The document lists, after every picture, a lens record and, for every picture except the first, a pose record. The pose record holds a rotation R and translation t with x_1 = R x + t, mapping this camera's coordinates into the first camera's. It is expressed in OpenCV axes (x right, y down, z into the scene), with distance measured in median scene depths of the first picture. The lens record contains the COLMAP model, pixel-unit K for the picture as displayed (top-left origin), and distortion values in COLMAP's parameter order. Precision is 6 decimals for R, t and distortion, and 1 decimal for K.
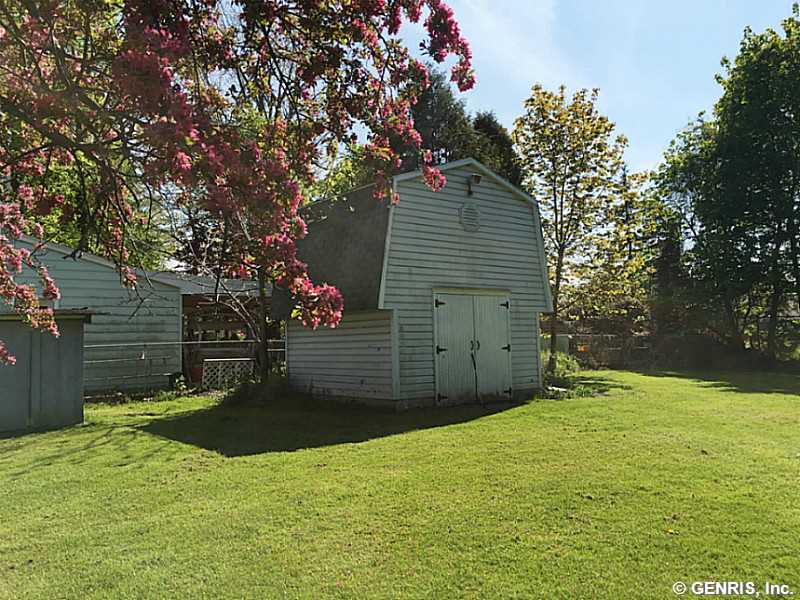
lens RADIAL K [[686.0, 0, 401.9], [0, 686.0, 305.6], [0, 0, 1]] dist [0.065403, -0.058113]
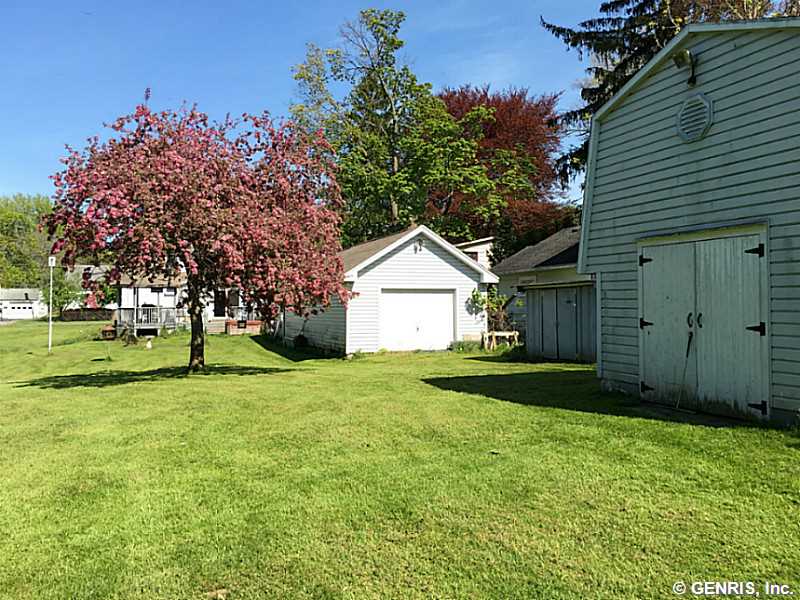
lens RADIAL K [[686.0, 0, 401.1], [0, 686.0, 295.5], [0, 0, 1]] dist [0.065403, -0.058113]
pose [[-0.321663, 0.025513, -0.946511, 0.843174], [0.076852, 0.997042, 0.000757, 0.013644], [0.943730, -0.072498, -0.322672, 0.992215]]
